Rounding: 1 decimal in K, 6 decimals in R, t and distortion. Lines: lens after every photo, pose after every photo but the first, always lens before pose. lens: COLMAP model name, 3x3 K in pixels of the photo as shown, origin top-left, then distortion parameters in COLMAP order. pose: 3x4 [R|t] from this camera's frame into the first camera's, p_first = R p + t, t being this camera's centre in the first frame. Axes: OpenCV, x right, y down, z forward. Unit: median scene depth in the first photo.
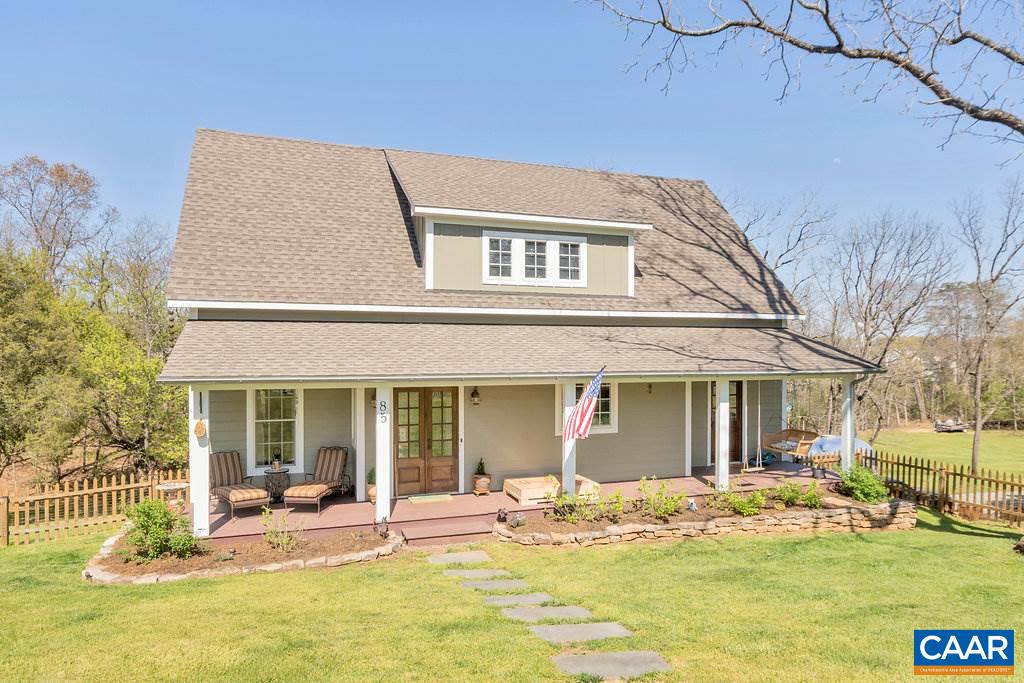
lens RADIAL K [[685.0, 0, 512.1], [0, 685.0, 360.8], [0, 0, 1]] dist [0.003101, 0.002259]
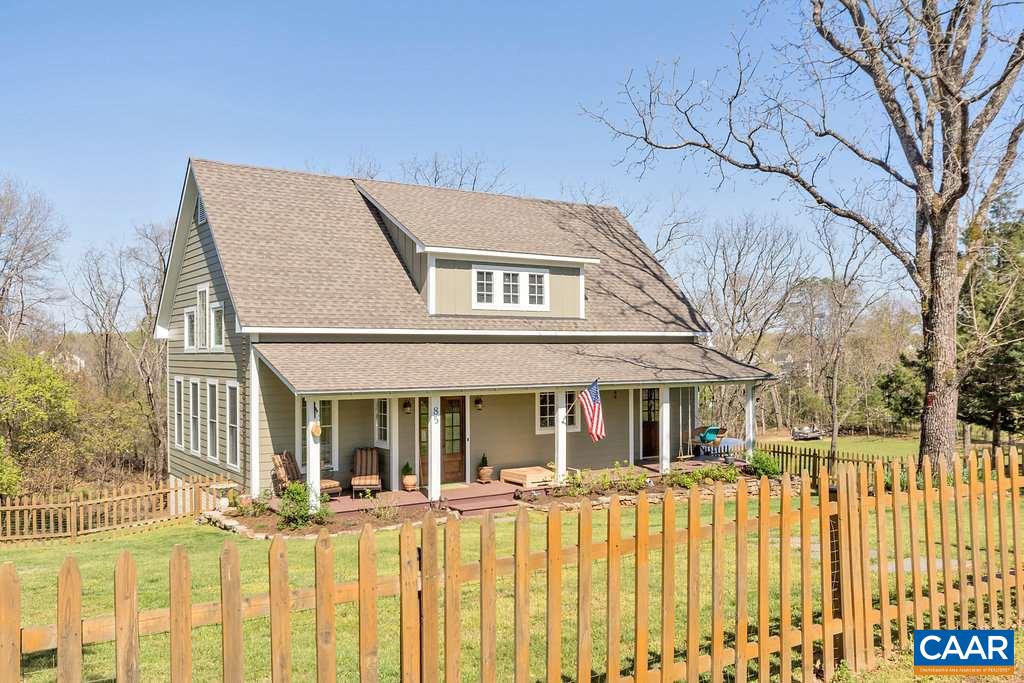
lens RADIAL K [[858.9, 0, 510.0], [0, 858.9, 353.1], [0, 0, 1]] dist [0.007472, -0.002973]
pose [[0.971617, -0.005699, 0.236492, -0.328033], [0.009269, 0.999859, -0.013983, -0.014451], [-0.236379, 0.015778, 0.971533, -0.458322]]
